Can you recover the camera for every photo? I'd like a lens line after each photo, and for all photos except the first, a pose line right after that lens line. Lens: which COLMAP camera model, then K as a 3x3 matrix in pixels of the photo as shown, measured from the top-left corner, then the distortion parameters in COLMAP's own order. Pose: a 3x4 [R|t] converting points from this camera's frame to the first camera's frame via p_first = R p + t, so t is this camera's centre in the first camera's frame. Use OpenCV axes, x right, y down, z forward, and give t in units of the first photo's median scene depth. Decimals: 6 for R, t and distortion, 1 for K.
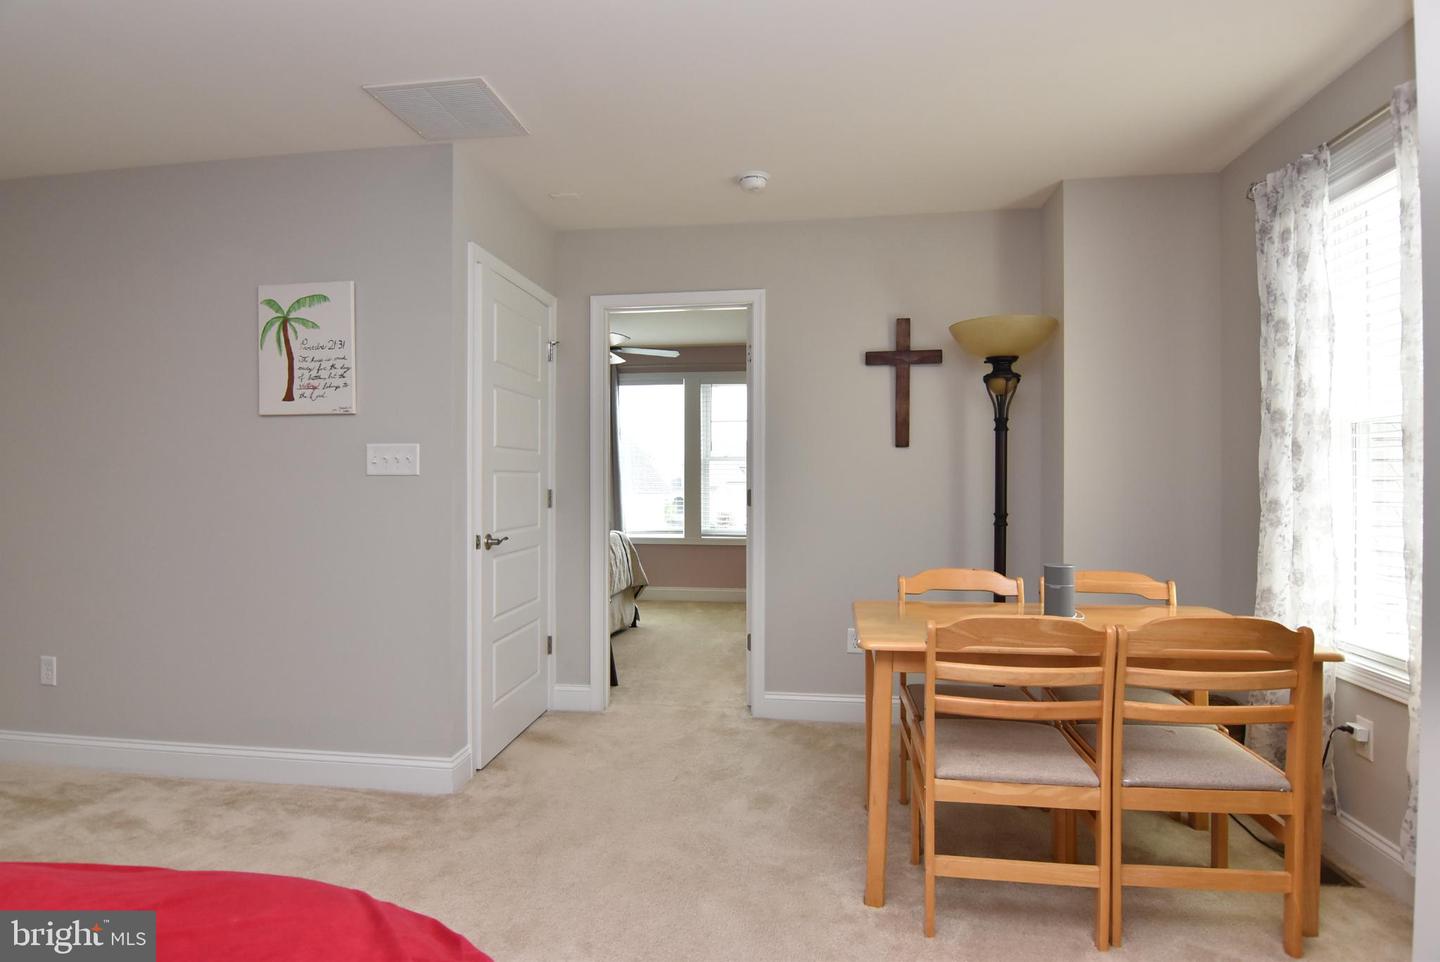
lens RADIAL K [[765.5, 0, 716.4], [0, 765.5, 487.1], [0, 0, 1]] dist [0.001016, -0.016264]
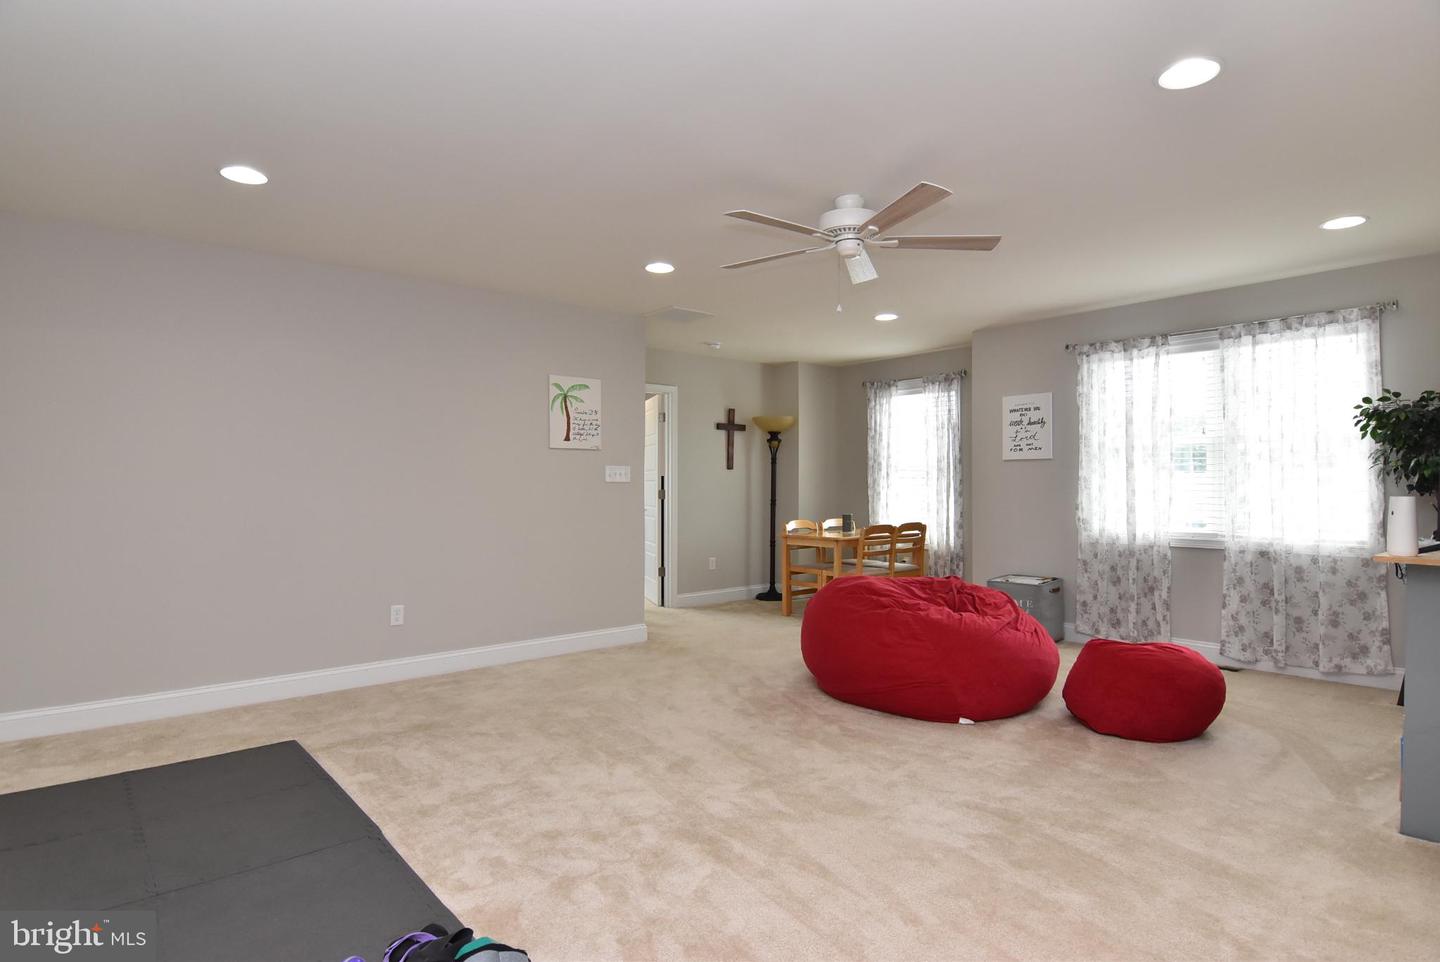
lens RADIAL K [[765.5, 0, 724.0], [0, 765.5, 479.8], [0, 0, 1]] dist [0.001016, -0.016264]
pose [[0.664042, 0.007020, 0.747662, -1.663557], [0.004281, 0.999904, -0.013191, 0.004496], [-0.747683, 0.011960, 0.663948, -0.476578]]
